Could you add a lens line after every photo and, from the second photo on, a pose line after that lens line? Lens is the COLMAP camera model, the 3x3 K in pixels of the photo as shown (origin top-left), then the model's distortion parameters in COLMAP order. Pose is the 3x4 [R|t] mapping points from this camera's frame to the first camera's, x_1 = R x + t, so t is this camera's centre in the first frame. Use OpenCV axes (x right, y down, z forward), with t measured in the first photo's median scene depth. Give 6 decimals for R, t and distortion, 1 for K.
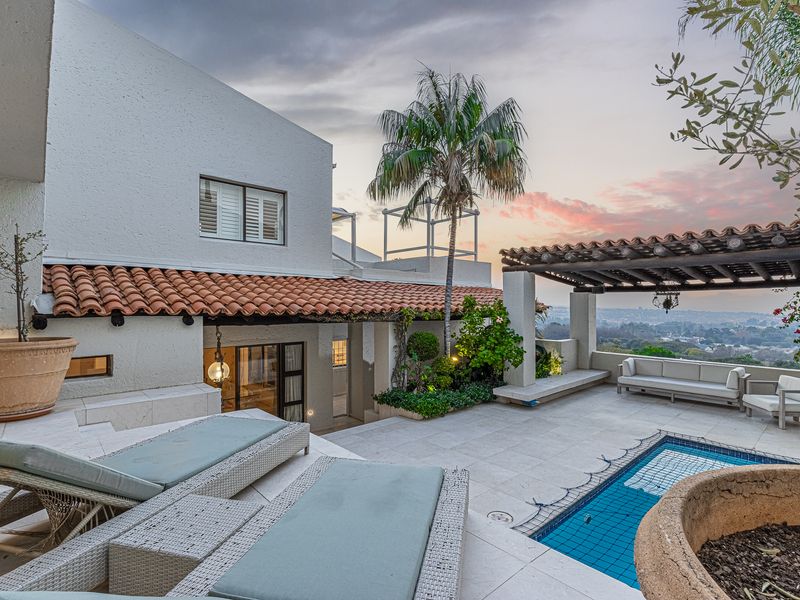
lens RADIAL K [[401.1, 0, 403.0], [0, 401.1, 301.2], [0, 0, 1]] dist [-0.005102, 0.000164]
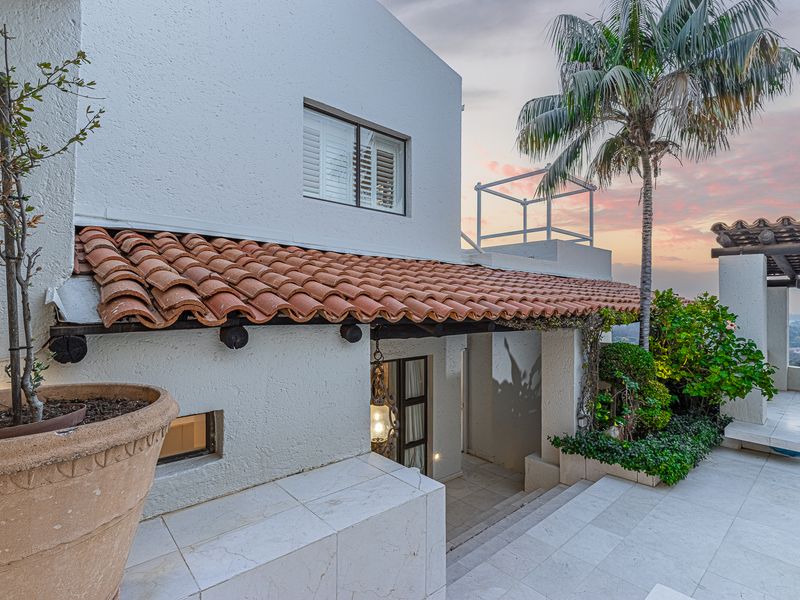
lens RADIAL K [[398.6, 0, 400.0], [0, 398.6, 300.0], [0, 0, 1]] dist [-0.001144, 0.000268]
pose [[0.999938, 0.002584, -0.010853, -0.367207], [-0.002568, 0.999996, 0.001429, 0.004840], [0.010856, -0.001401, 0.999940, 0.387742]]
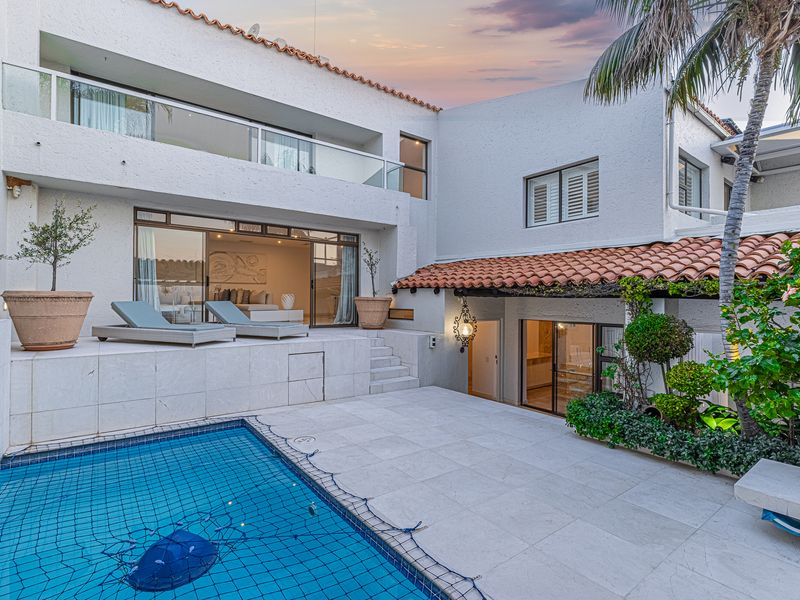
lens RADIAL K [[401.1, 0, 403.0], [0, 401.1, 301.2], [0, 0, 1]] dist [-0.005102, 0.000164]
pose [[-0.088742, 0.003471, -0.996049, 0.799082], [-0.000744, 0.999993, 0.003551, 0.063049], [0.996054, 0.001056, -0.088739, 0.785618]]
